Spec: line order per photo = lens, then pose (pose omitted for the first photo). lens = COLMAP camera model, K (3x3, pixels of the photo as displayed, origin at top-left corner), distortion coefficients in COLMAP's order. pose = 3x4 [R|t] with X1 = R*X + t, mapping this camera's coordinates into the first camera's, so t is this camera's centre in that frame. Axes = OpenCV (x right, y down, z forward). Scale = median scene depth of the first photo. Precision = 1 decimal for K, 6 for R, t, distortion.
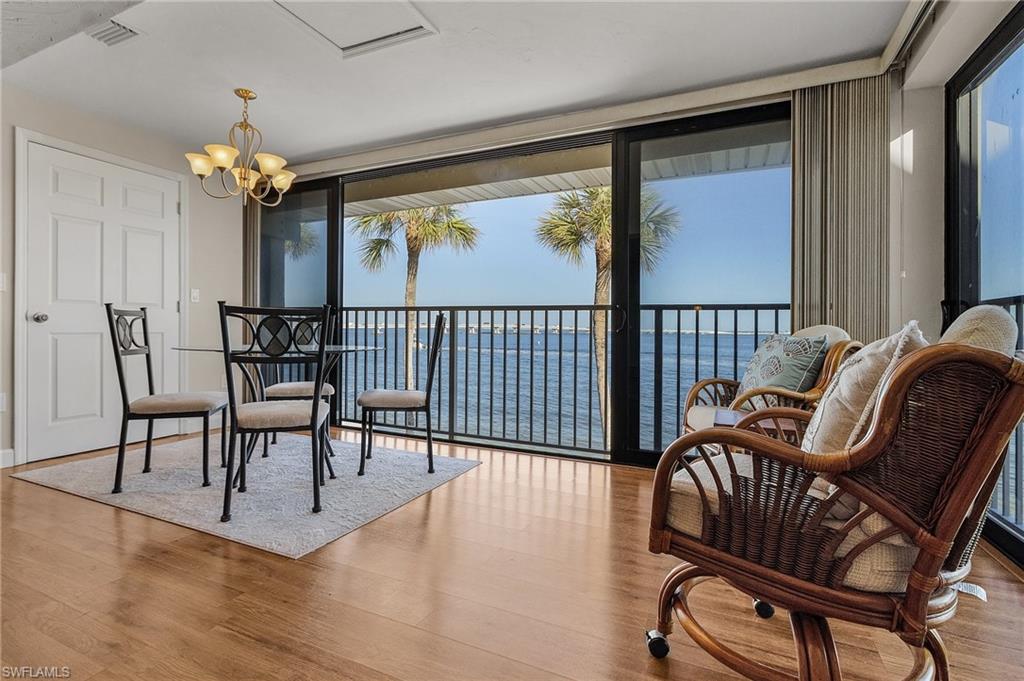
lens RADIAL K [[475.3, 0, 512.0], [0, 475.3, 340.5], [0, 0, 1]] dist [-0.000575, 0.000038]
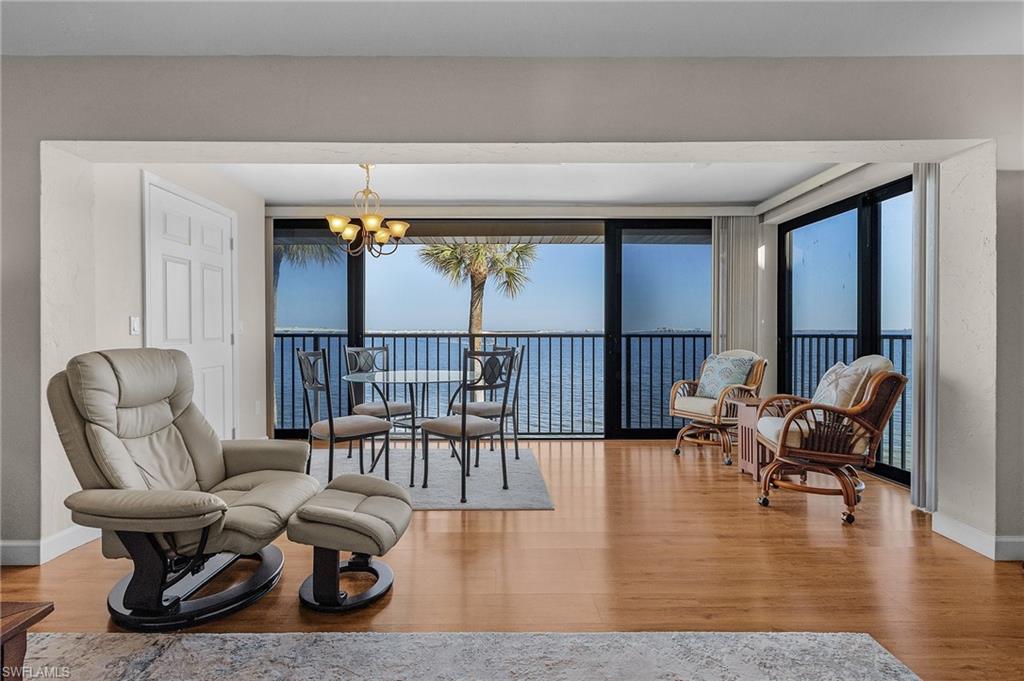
lens RADIAL K [[470.4, 0, 503.8], [0, 470.4, 337.4], [0, 0, 1]] dist [0.001463, 0.000256]
pose [[0.906815, -0.020627, 0.421024, -0.809659], [0.023612, 0.999719, -0.001878, -0.081483], [-0.420867, 0.011644, 0.907048, -0.244503]]
